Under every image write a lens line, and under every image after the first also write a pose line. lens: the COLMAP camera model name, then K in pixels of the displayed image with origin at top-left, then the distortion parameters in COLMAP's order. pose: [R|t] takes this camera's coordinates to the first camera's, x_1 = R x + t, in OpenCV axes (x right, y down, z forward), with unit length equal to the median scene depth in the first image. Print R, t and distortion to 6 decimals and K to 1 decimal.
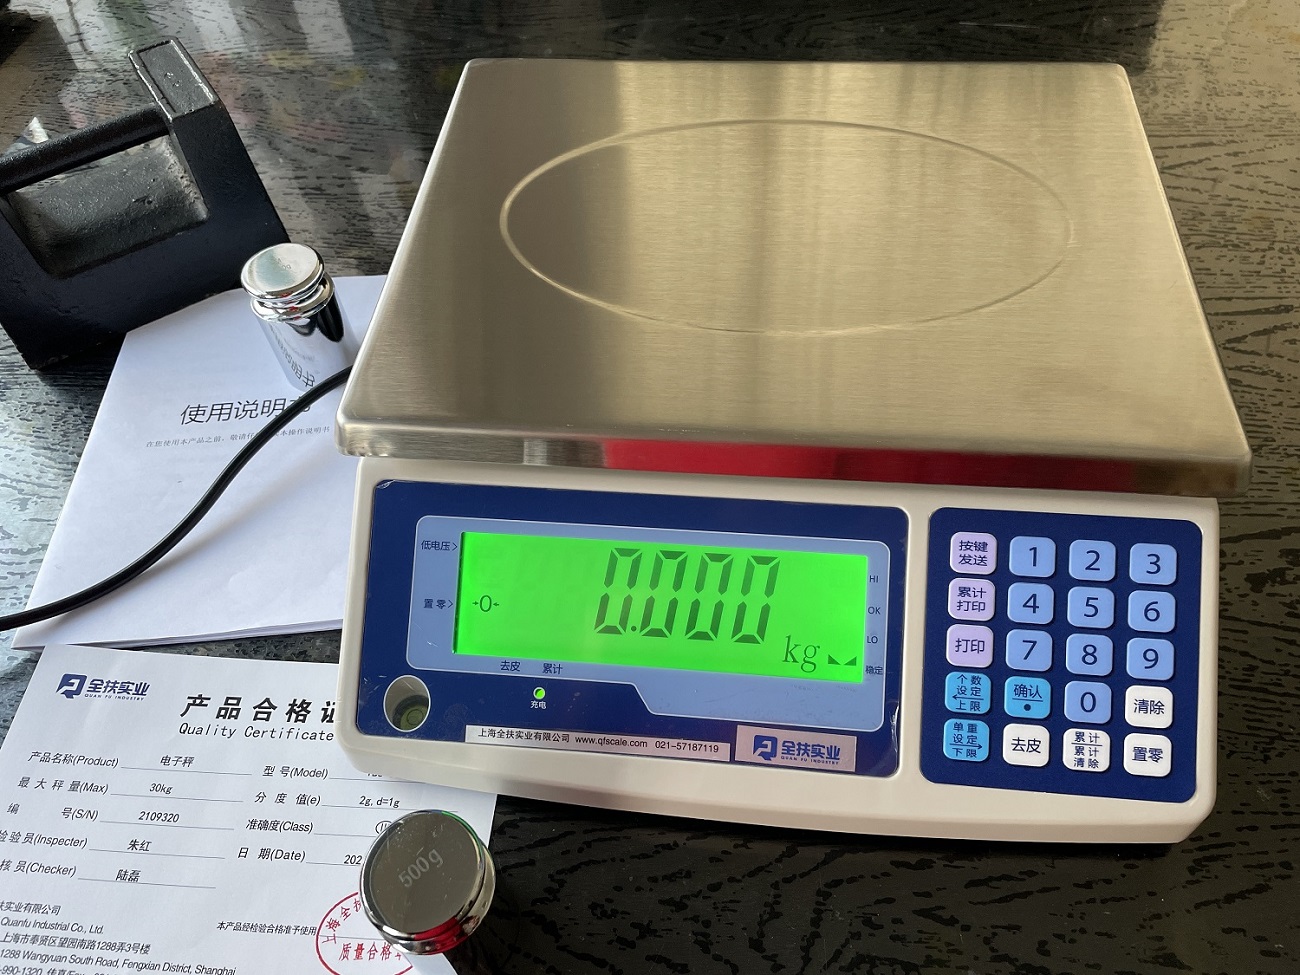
lens RADIAL K [[1008.7, 0, 650.0], [0, 1008.7, 487.5], [0, 0, 1]] dist [0.080086, -0.117039]
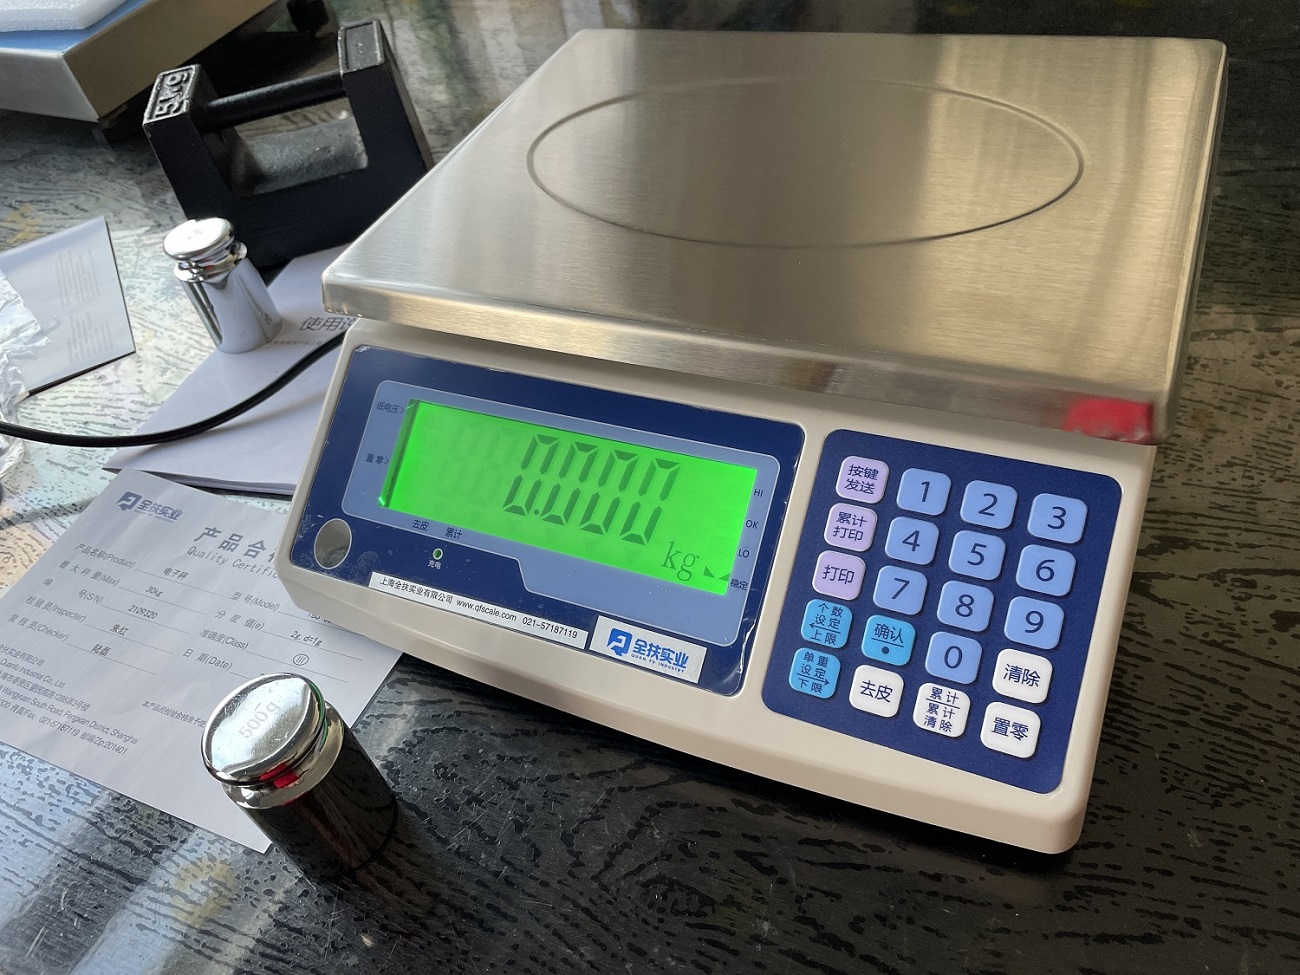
lens RADIAL K [[1008.7, 0, 650.0], [0, 1008.7, 487.5], [0, 0, 1]] dist [0.080086, -0.117039]
pose [[0.938307, 0.158440, -0.307371, 0.422677], [-0.190659, 0.978585, -0.077593, 0.181320], [0.288494, 0.131409, 0.948421, 0.060869]]
